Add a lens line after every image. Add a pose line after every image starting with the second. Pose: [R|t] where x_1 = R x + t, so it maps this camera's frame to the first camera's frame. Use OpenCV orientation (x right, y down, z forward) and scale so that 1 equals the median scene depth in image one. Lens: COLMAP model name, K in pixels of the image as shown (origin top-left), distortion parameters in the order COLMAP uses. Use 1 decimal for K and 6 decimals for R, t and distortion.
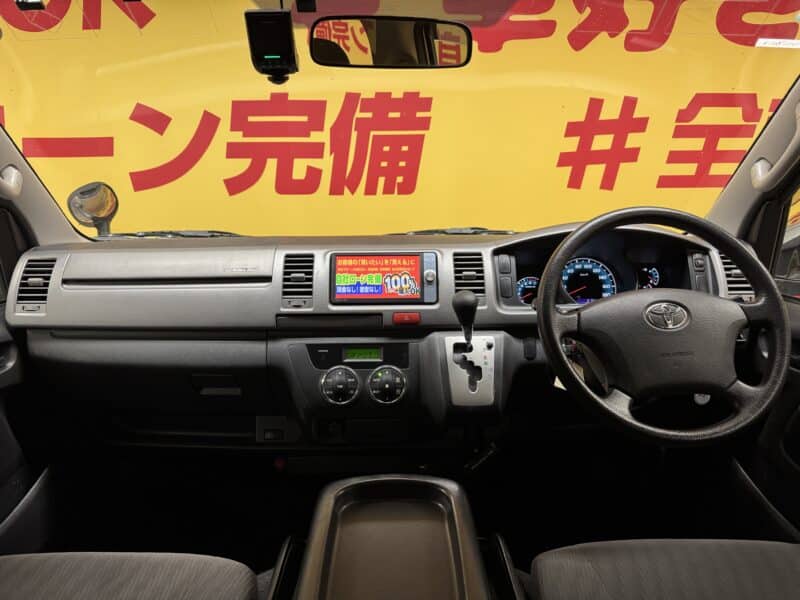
lens RADIAL K [[561.4, 0, 405.2], [0, 561.4, 303.6], [0, 0, 1]] dist [0.127501, -0.195235]
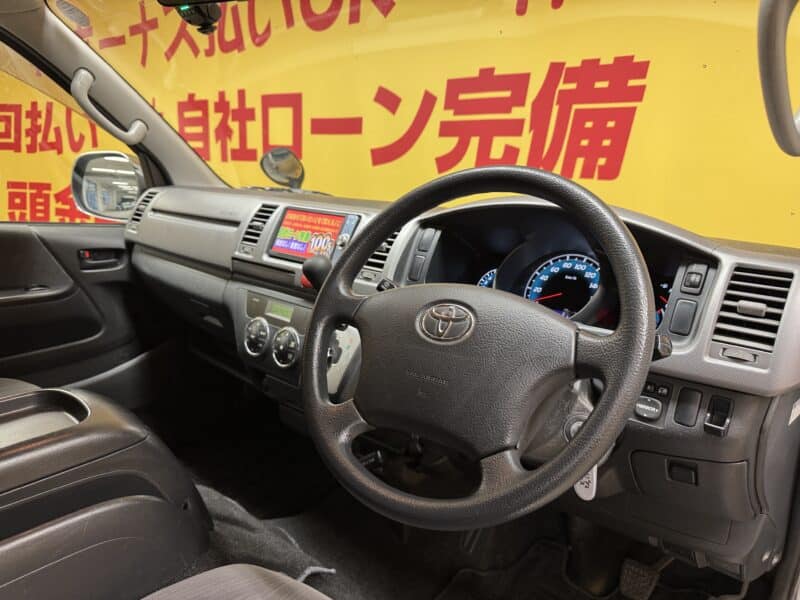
lens RADIAL K [[570.3, 0, 418.2], [0, 570.3, 299.2], [0, 0, 1]] dist [0.083827, -0.201260]
pose [[0.748137, 0.185988, -0.636945, 0.379001], [-0.196406, 0.978970, 0.055167, -0.016203], [0.633810, 0.083828, 0.768933, 0.204101]]
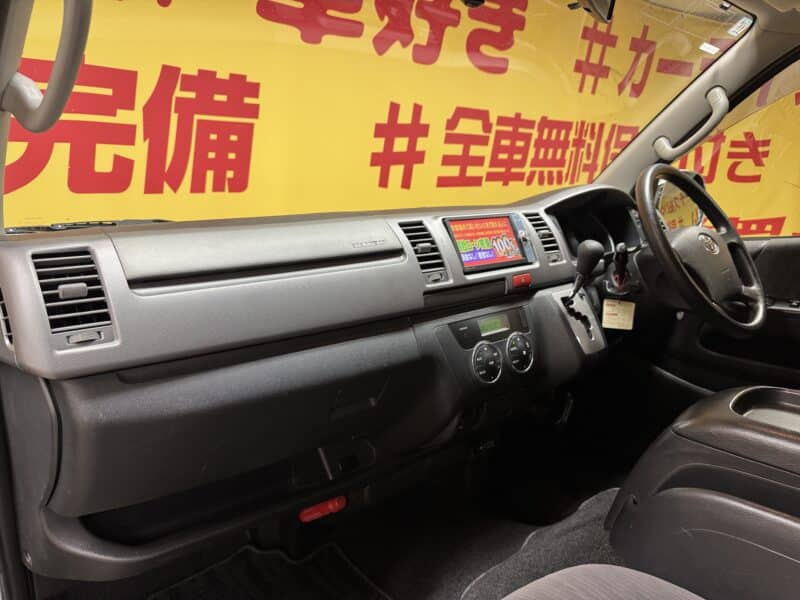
lens RADIAL K [[561.4, 0, 405.2], [0, 561.4, 303.6], [0, 0, 1]] dist [0.127501, -0.195235]
pose [[0.760751, -0.136566, 0.634513, -0.395471], [0.172089, 0.985065, 0.005688, 0.013434], [-0.625814, 0.104866, 0.772891, 0.198845]]
